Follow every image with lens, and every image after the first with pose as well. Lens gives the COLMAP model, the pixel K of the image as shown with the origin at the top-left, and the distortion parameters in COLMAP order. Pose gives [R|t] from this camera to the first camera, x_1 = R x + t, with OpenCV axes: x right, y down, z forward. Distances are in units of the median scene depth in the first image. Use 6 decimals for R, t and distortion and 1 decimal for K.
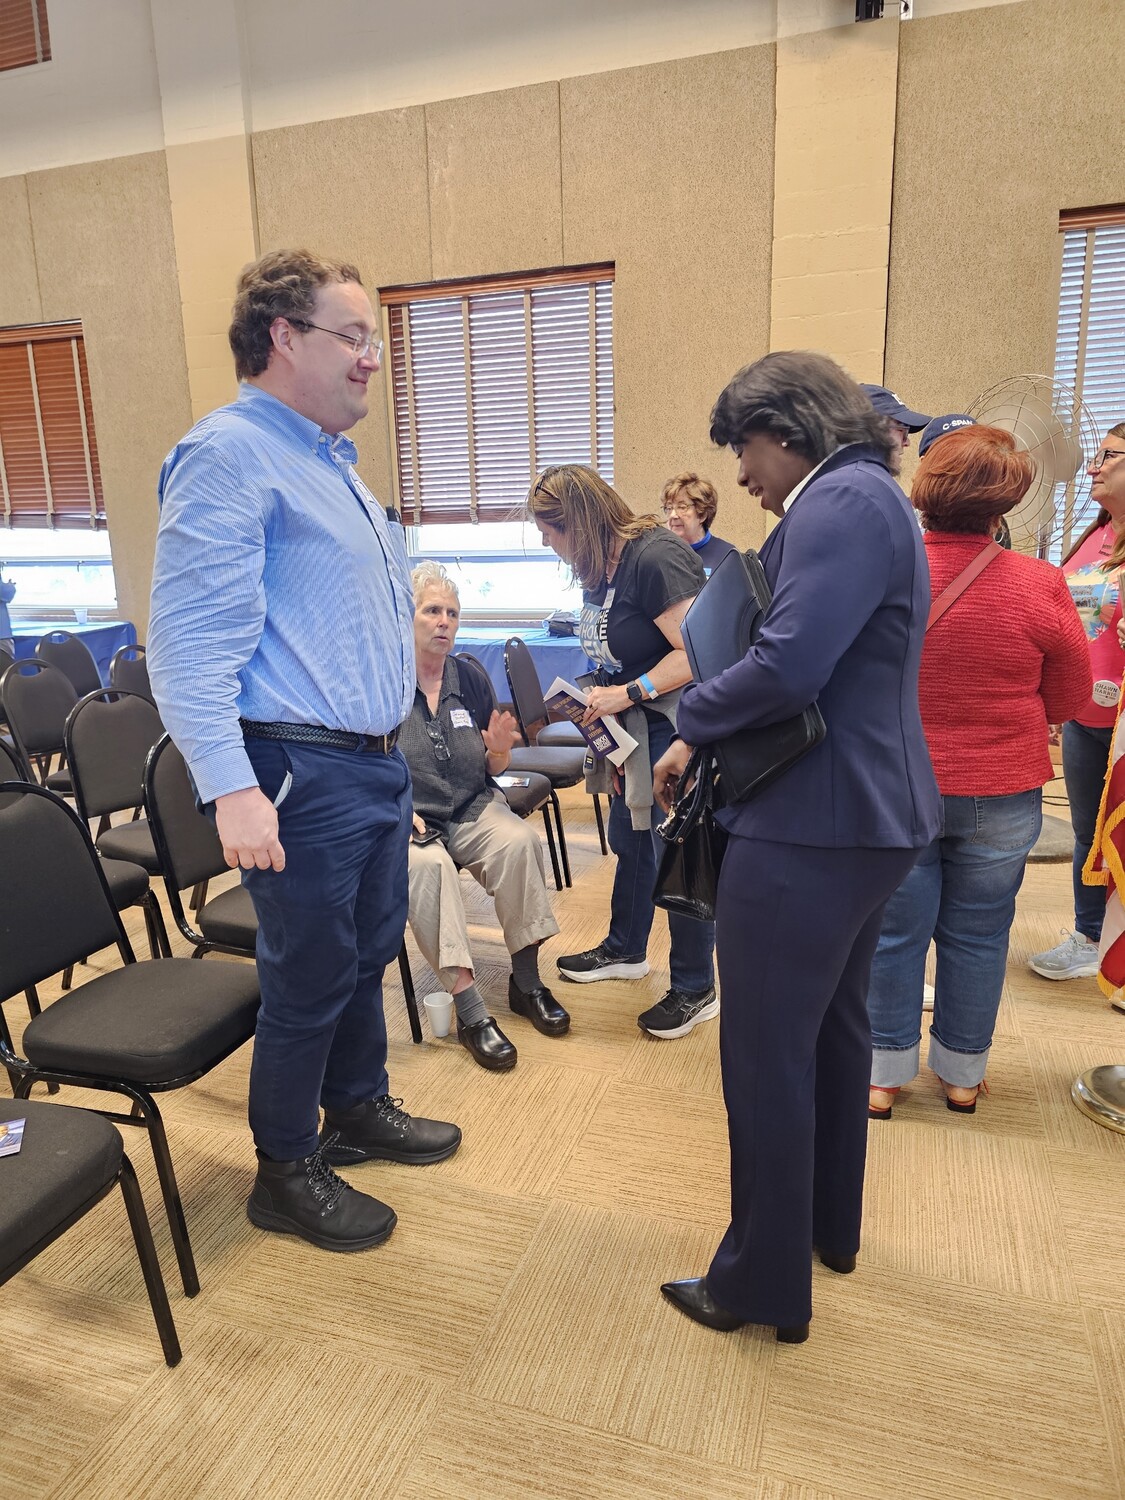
lens RADIAL K [[1049.9, 0, 562.5], [0, 1049.9, 750.0], [0, 0, 1]] dist [0.024119, -0.036594]
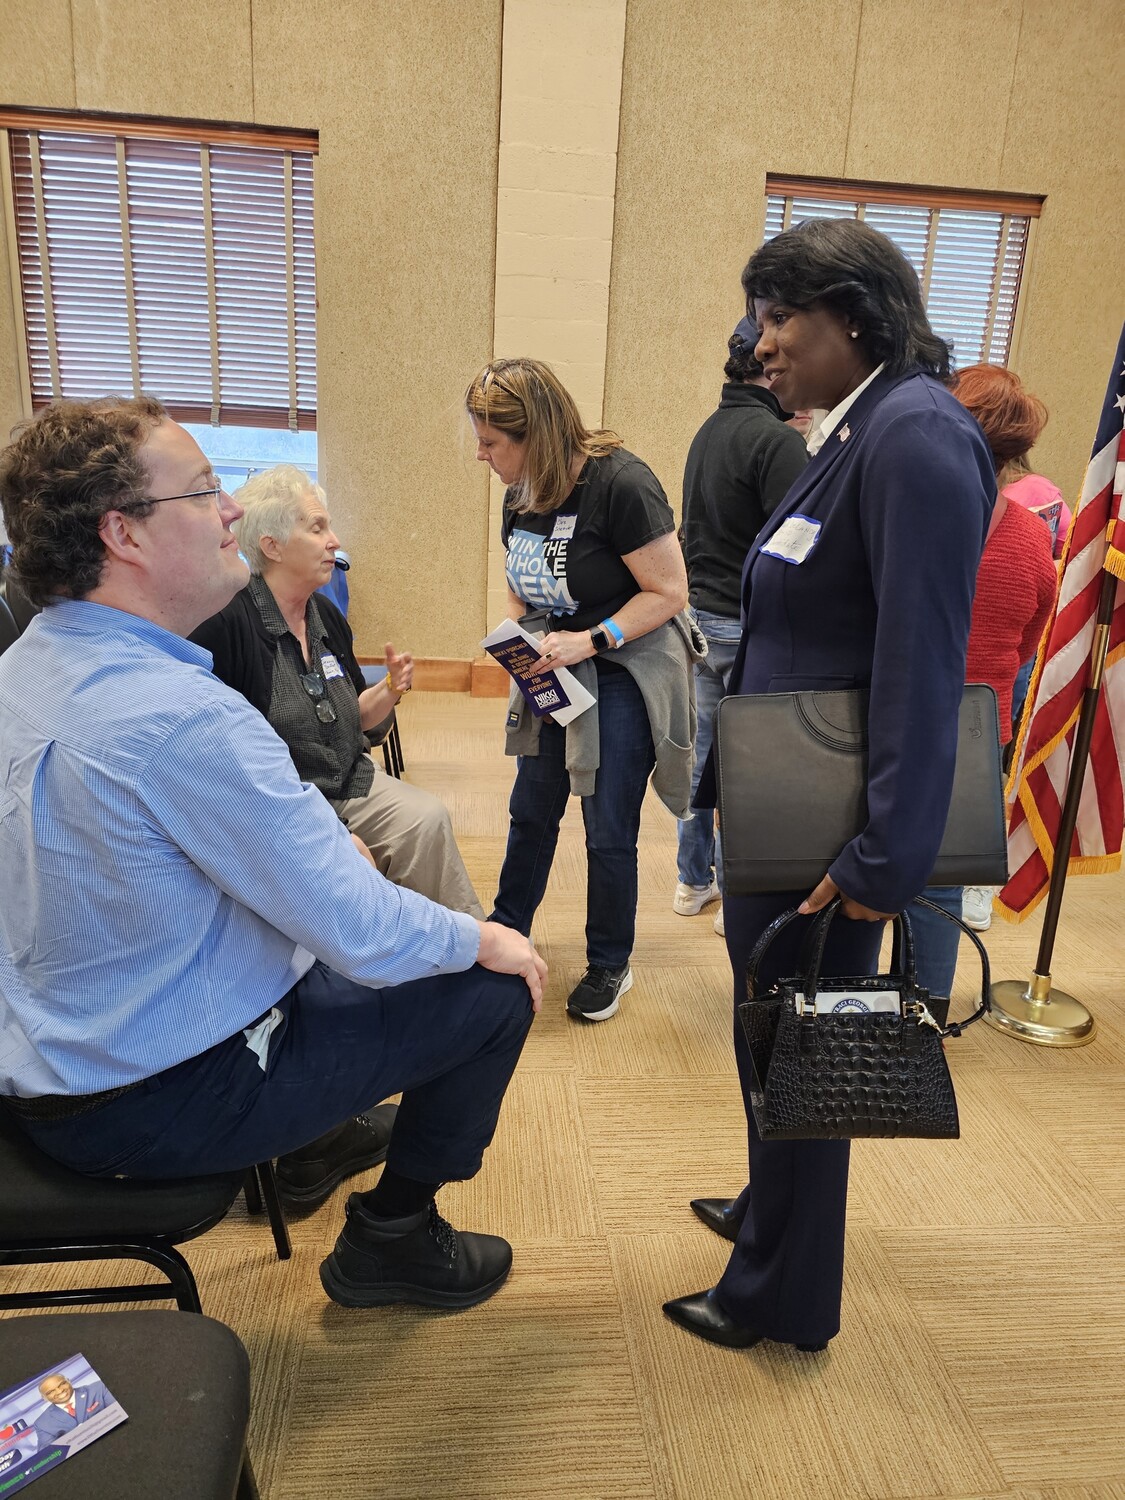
lens RADIAL K [[1049.9, 0, 562.5], [0, 1049.9, 750.0], [0, 0, 1]] dist [0.024119, -0.036594]
pose [[0.909036, -0.025629, 0.415928, -0.282197], [0.000839, 0.998217, 0.059677, -0.014675], [-0.416716, -0.053900, 0.907437, 0.205549]]
